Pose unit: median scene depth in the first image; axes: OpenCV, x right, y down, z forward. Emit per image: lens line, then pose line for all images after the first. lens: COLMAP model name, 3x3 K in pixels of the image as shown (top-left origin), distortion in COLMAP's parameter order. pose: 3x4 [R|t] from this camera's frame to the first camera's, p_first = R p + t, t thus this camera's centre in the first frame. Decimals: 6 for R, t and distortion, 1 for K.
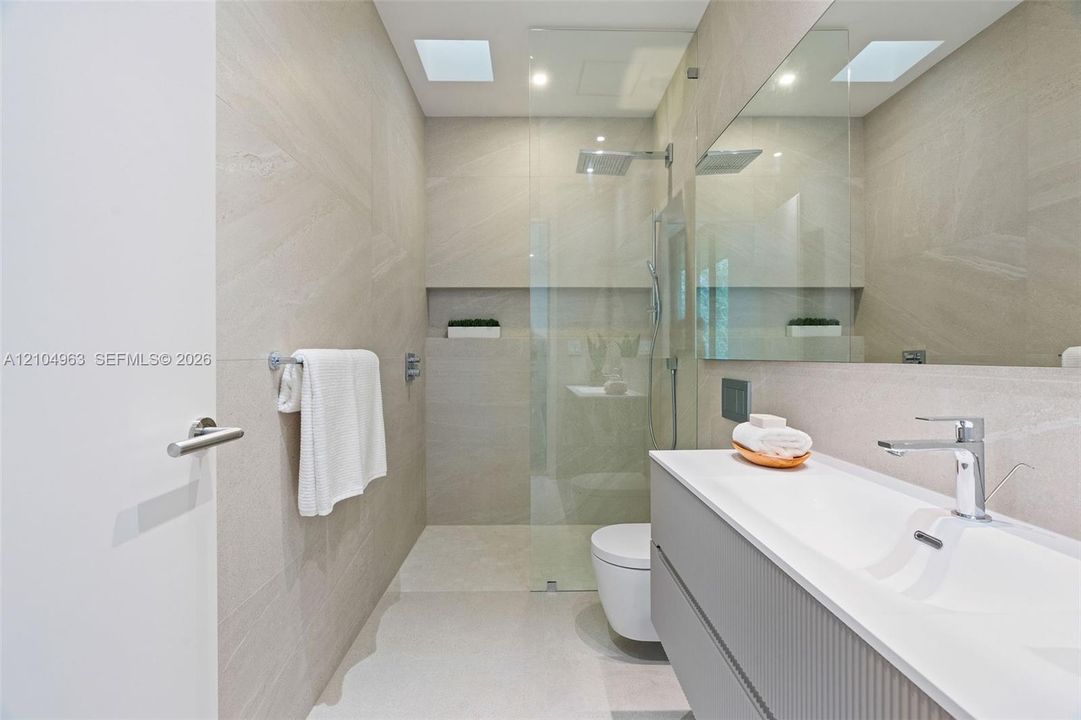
lens RADIAL K [[493.1, 0, 543.3], [0, 493.1, 359.7], [0, 0, 1]] dist [0.000522, 0.003445]
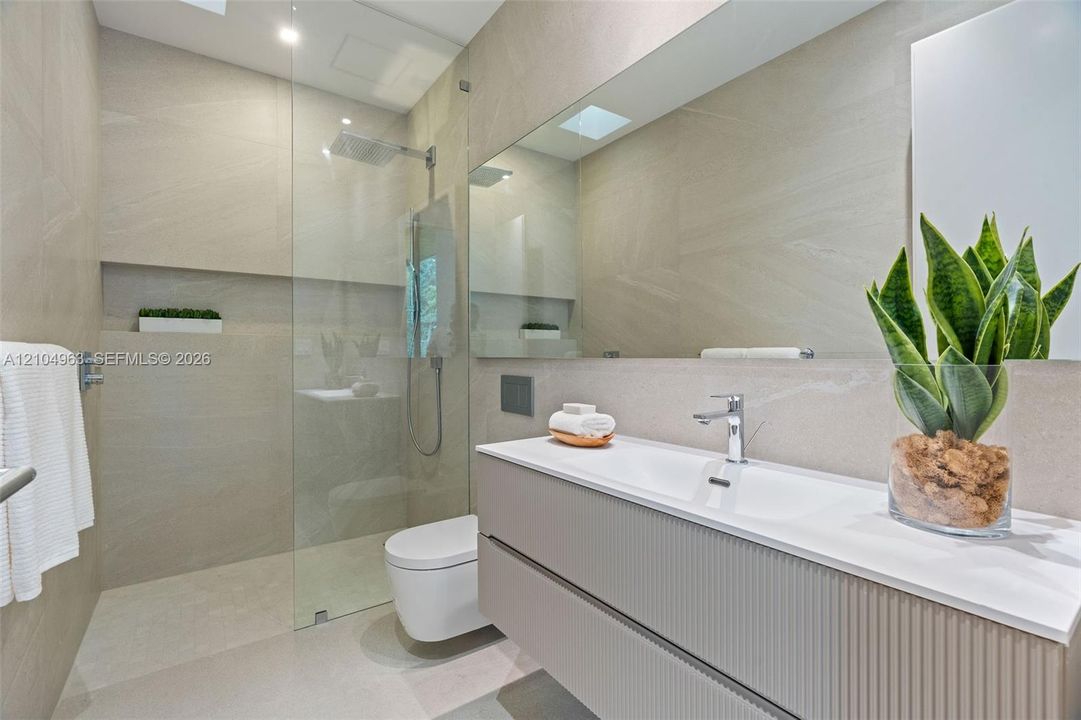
lens RADIAL K [[493.1, 0, 549.5], [0, 493.1, 356.8], [0, 0, 1]] dist [0.000522, 0.003445]
pose [[0.819654, -0.002670, 0.572853, -0.130758], [0.007389, 0.999955, -0.005910, 0.003111], [-0.572812, 0.009077, 0.819637, 0.035363]]
